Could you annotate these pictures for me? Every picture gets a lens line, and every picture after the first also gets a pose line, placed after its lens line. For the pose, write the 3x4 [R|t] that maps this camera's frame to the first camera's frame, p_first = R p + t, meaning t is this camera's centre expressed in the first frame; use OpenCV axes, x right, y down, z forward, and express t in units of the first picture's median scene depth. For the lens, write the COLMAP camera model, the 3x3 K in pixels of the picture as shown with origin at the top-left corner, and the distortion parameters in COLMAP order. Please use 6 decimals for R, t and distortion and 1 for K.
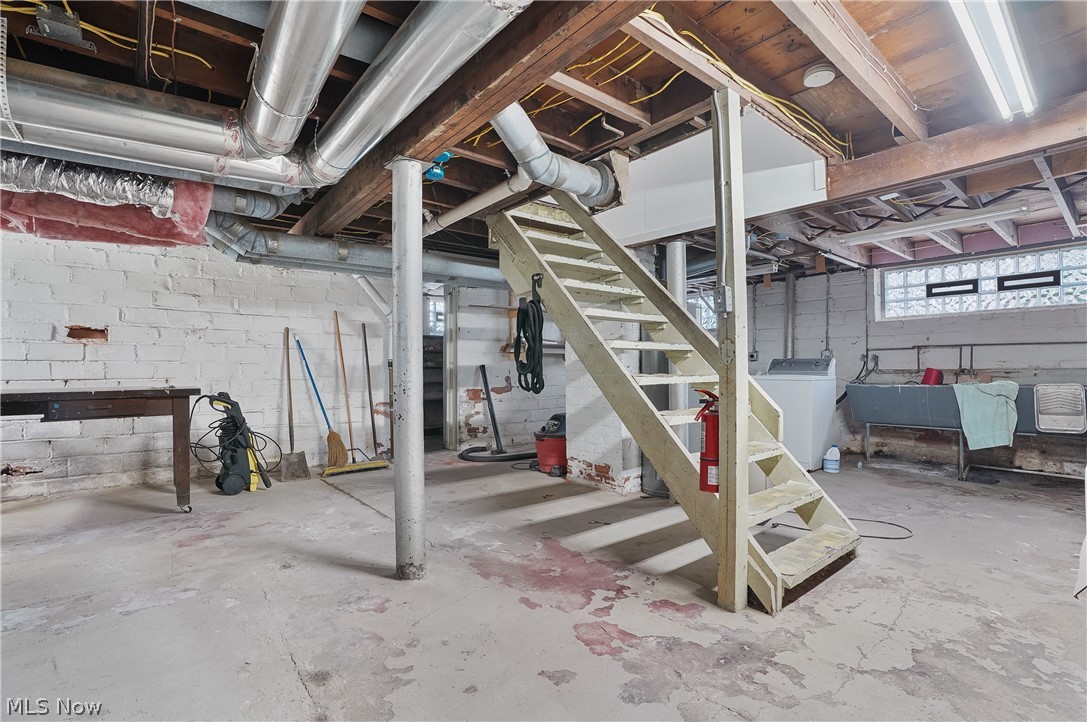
lens RADIAL K [[504.8, 0, 540.2], [0, 504.8, 358.3], [0, 0, 1]] dist [-0.067988, 0.025771]
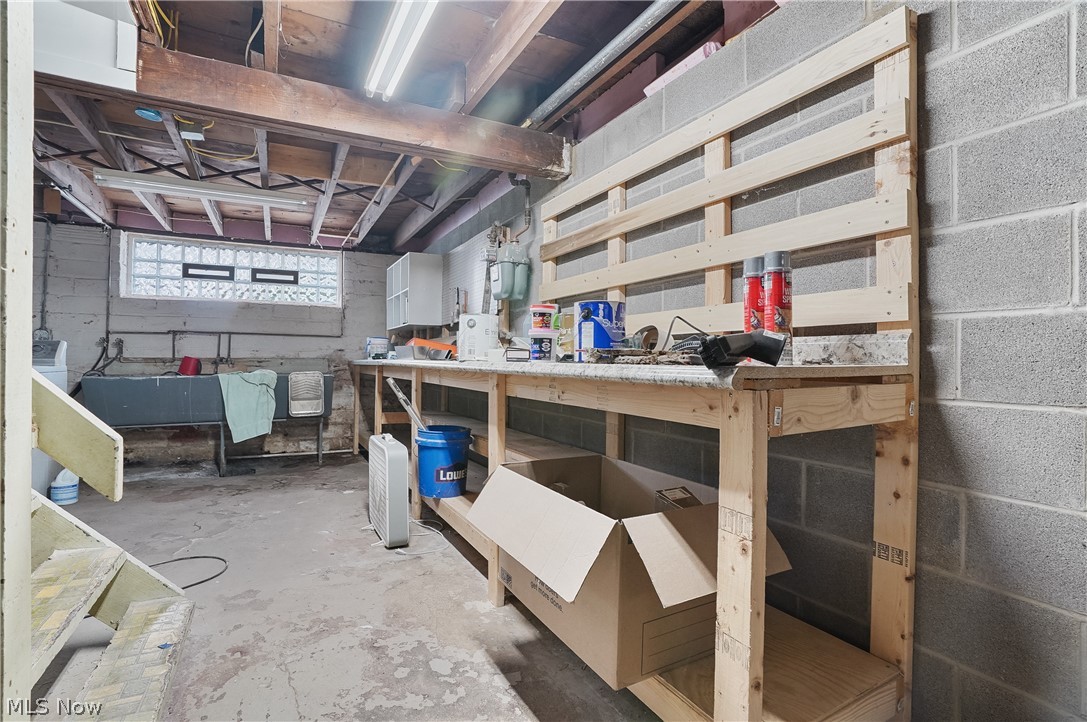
lens RADIAL K [[504.8, 0, 540.2], [0, 504.8, 358.3], [0, 0, 1]] dist [-0.067988, 0.025771]
pose [[0.180996, 0.009375, 0.983439, 0.044065], [-0.029846, 0.999546, -0.004035, 0.009016], [-0.983031, -0.028621, 0.181194, 0.254312]]
